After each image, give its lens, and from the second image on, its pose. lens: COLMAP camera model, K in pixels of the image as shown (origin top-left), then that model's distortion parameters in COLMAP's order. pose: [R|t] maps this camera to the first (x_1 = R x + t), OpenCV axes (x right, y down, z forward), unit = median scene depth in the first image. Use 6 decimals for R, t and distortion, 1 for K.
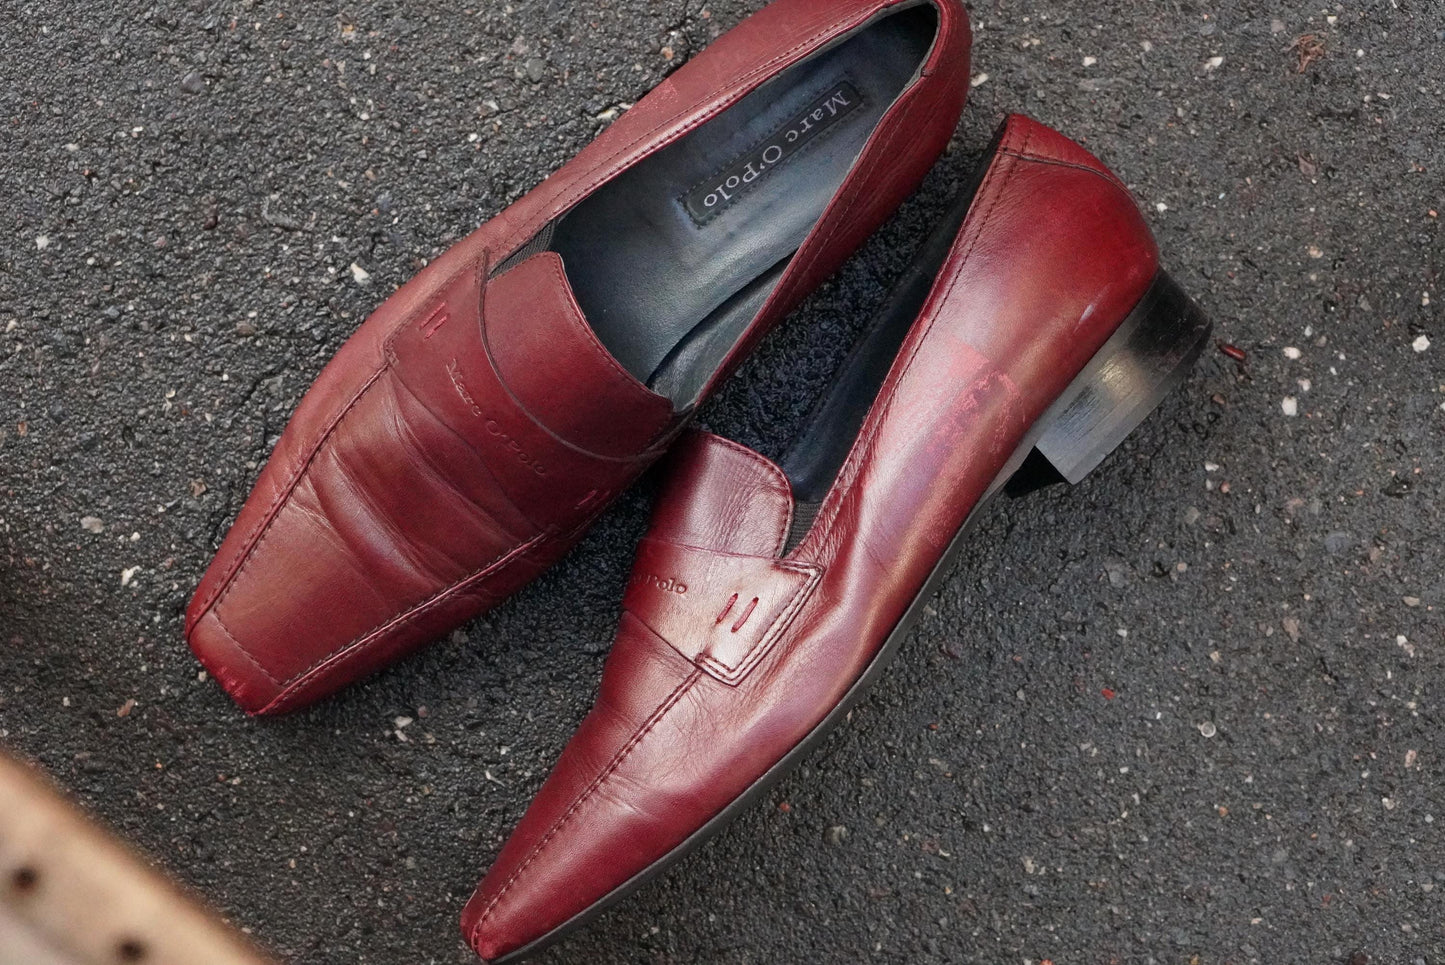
lens RADIAL K [[3326.8, 0, 751.3], [0, 3326.8, 421.0], [0, 0, 1]] dist [0.312814, 0.000000]
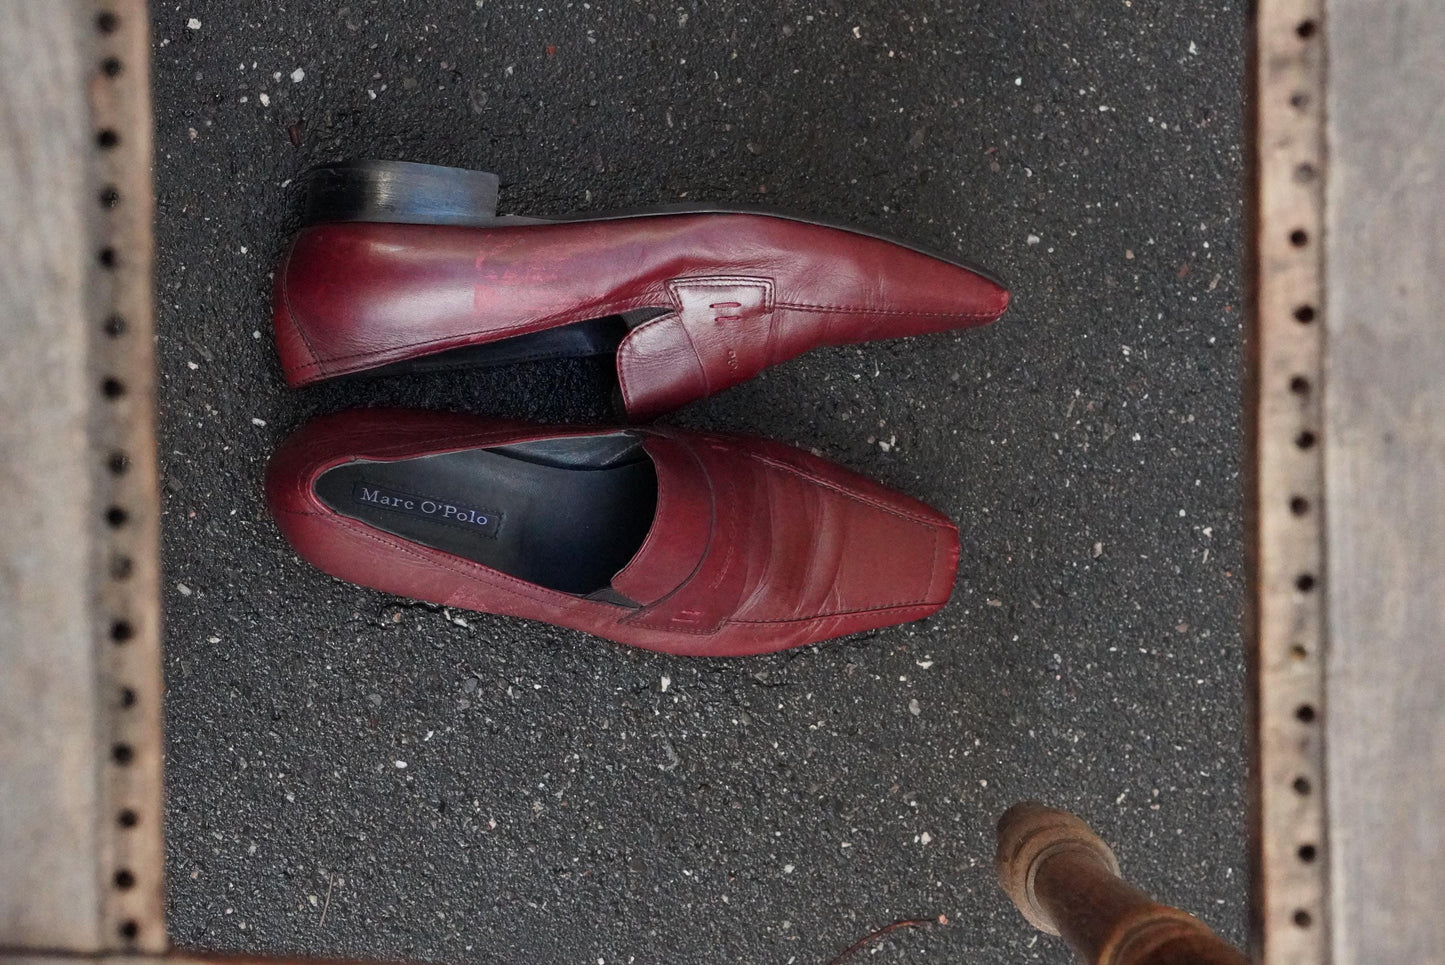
lens RADIAL K [[3326.8, 0, 686.0], [0, 3326.8, 478.2], [0, 0, 1]] dist [0.312814, 0.000000]
pose [[-0.605354, -0.765203, -0.219114, 0.236601], [0.735772, -0.642970, 0.212672, -0.271325], [-0.303621, -0.032476, 0.952239, -0.283616]]
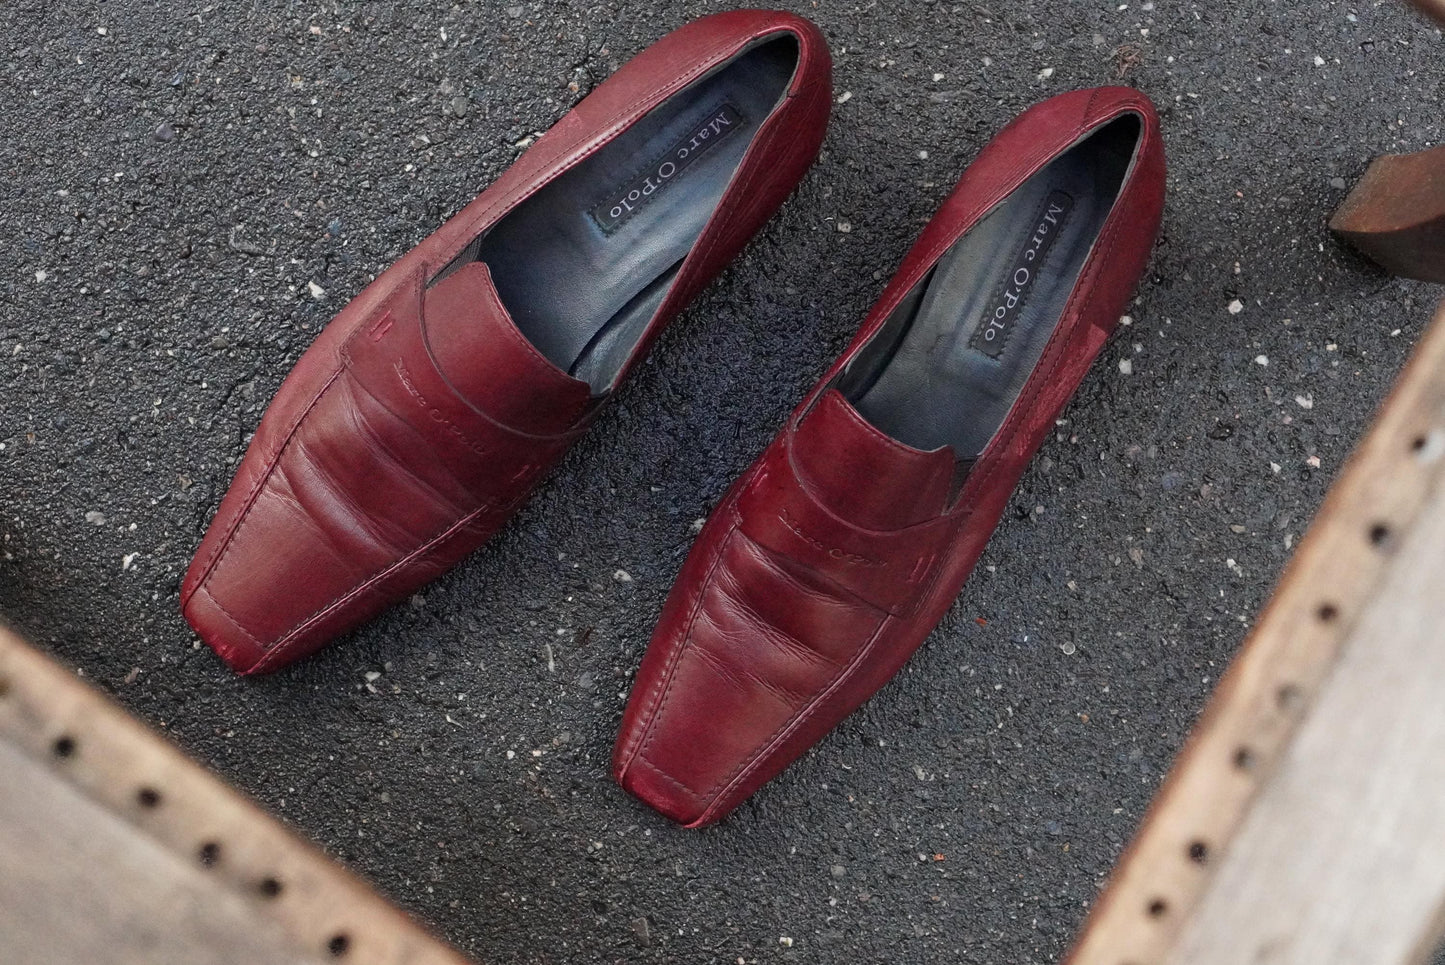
lens RADIAL K [[3326.8, 0, 739.7], [0, 3326.8, 411.5], [0, 0, 1]] dist [0.312814, 0.000000]
pose [[0.998826, -0.048425, 0.001375, 0.025250], [0.048436, 0.998777, -0.009931, 0.016382], [-0.000892, 0.009986, 0.999950, -0.155036]]
